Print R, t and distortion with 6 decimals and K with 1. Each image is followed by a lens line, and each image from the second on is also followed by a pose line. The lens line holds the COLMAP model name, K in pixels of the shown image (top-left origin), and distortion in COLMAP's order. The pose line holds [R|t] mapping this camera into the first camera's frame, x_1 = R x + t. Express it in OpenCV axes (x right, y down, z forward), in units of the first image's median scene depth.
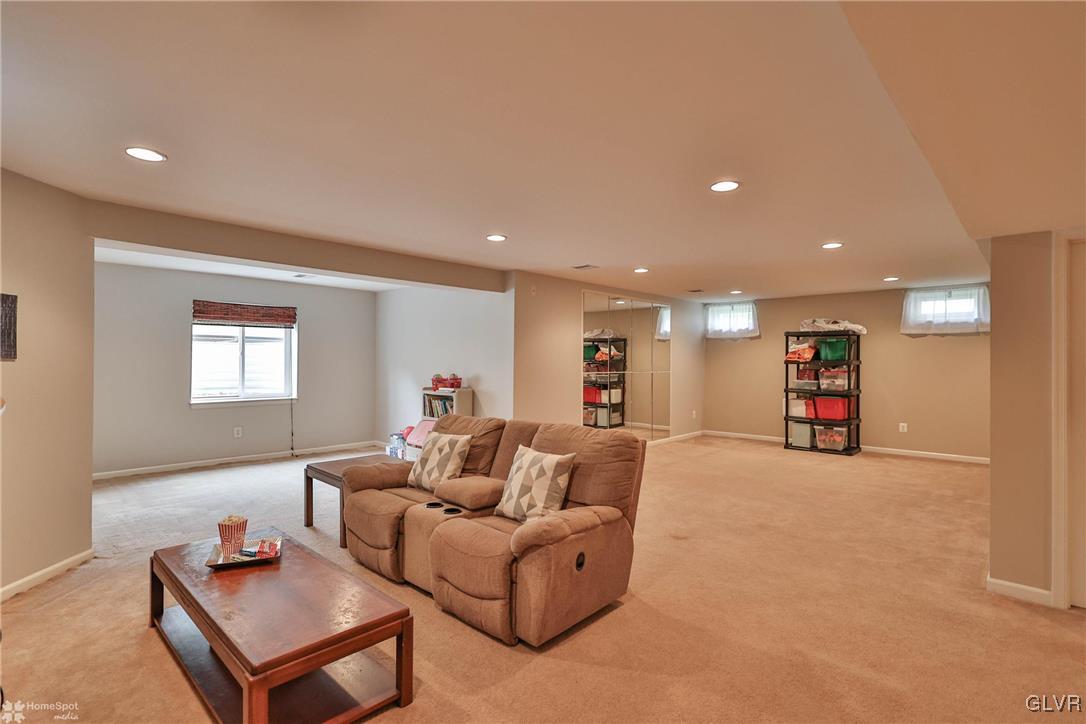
lens RADIAL K [[549.8, 0, 529.5], [0, 549.8, 363.0], [0, 0, 1]] dist [-0.003257, -0.000545]
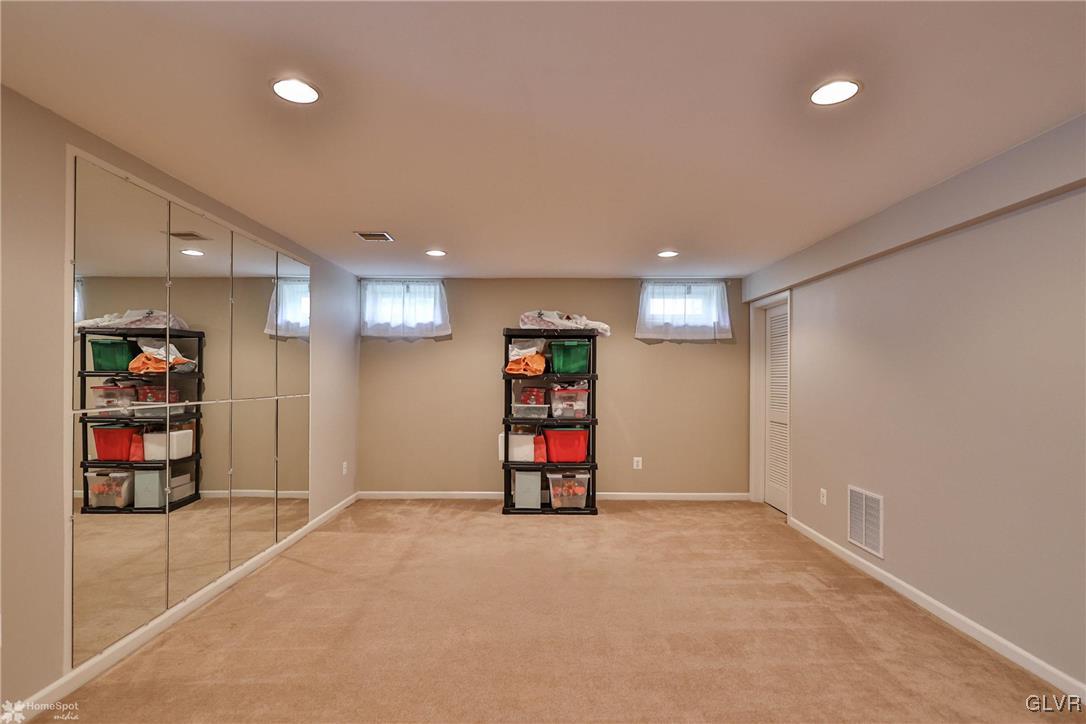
lens RADIAL K [[542.8, 0, 539.6], [0, 542.8, 375.7], [0, 0, 1]] dist [0.012361, 0.000576]
pose [[0.727912, -0.001547, 0.685668, 0.068785], [0.002025, 0.999998, 0.000106, -0.002425], [-0.685667, 0.001312, 0.727914, 0.527934]]
